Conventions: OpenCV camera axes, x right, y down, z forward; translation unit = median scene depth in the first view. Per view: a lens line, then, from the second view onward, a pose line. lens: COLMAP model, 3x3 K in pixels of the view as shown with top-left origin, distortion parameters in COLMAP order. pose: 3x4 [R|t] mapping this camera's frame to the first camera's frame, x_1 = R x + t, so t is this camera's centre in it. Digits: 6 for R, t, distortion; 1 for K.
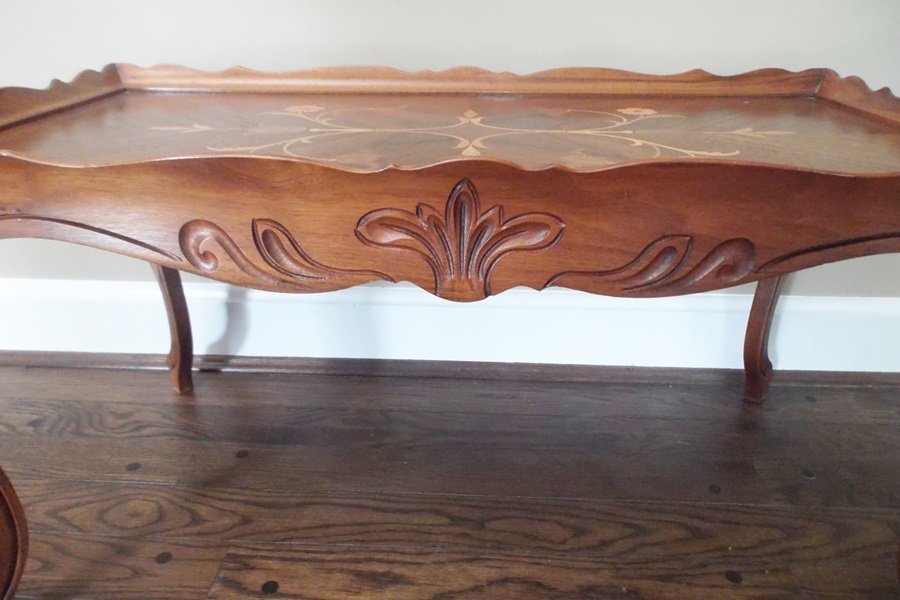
lens RADIAL K [[667.7, 0, 443.9], [0, 667.7, 298.8], [0, 0, 1]] dist [-0.013471, 0.000741]
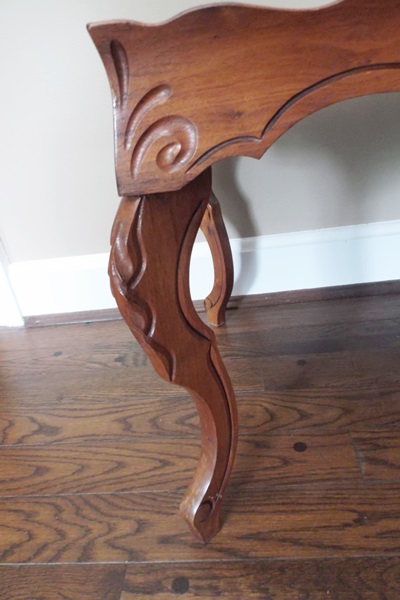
lens RADIAL K [[445.1, 0, 197.0], [0, 445.1, 301.2], [0, 0, 1]] dist [-0.013471, 0.000741]
pose [[0.989372, -0.119180, -0.083306, -0.505793], [0.121535, 0.992302, 0.023775, 0.097230], [0.079831, -0.033647, 0.996240, 0.221389]]
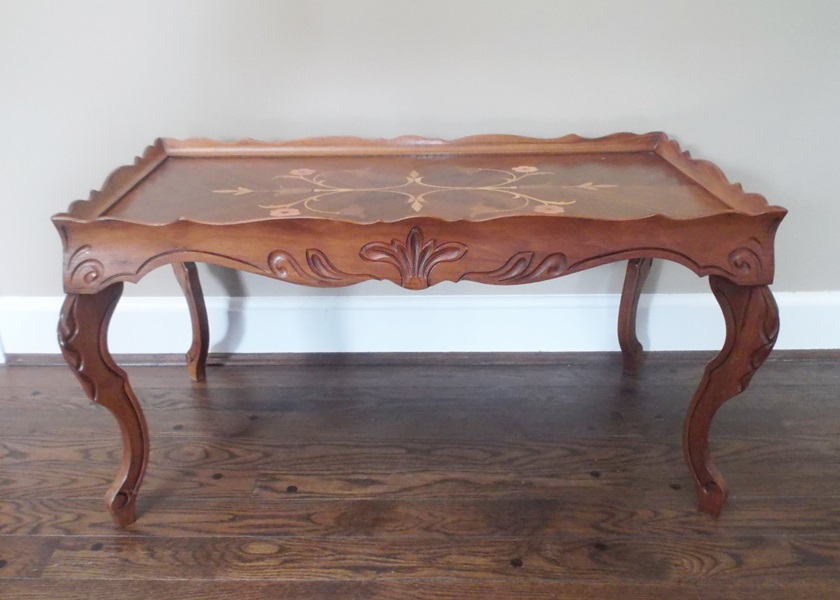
lens RADIAL K [[760.2, 0, 391.1], [0, 760.2, 340.3], [0, 0, 1]] dist [-0.035253, 0.012850]
pose [[0.999450, -0.028377, 0.017141, -0.051323], [0.028084, 0.999459, 0.017097, 0.066383], [-0.017617, -0.016607, 0.999707, -0.707258]]
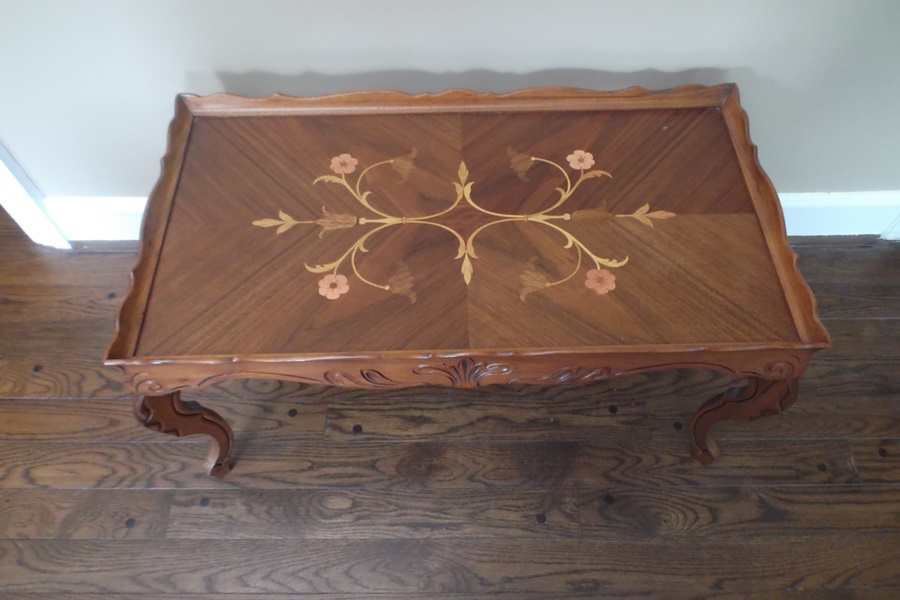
lens RADIAL K [[667.7, 0, 443.9], [0, 667.7, 298.8], [0, 0, 1]] dist [-0.013471, 0.000741]
pose [[0.998834, -0.045918, 0.014896, -0.034647], [0.030750, 0.843082, 0.536906, -0.800203], [-0.037212, -0.535822, 0.843511, -0.340109]]
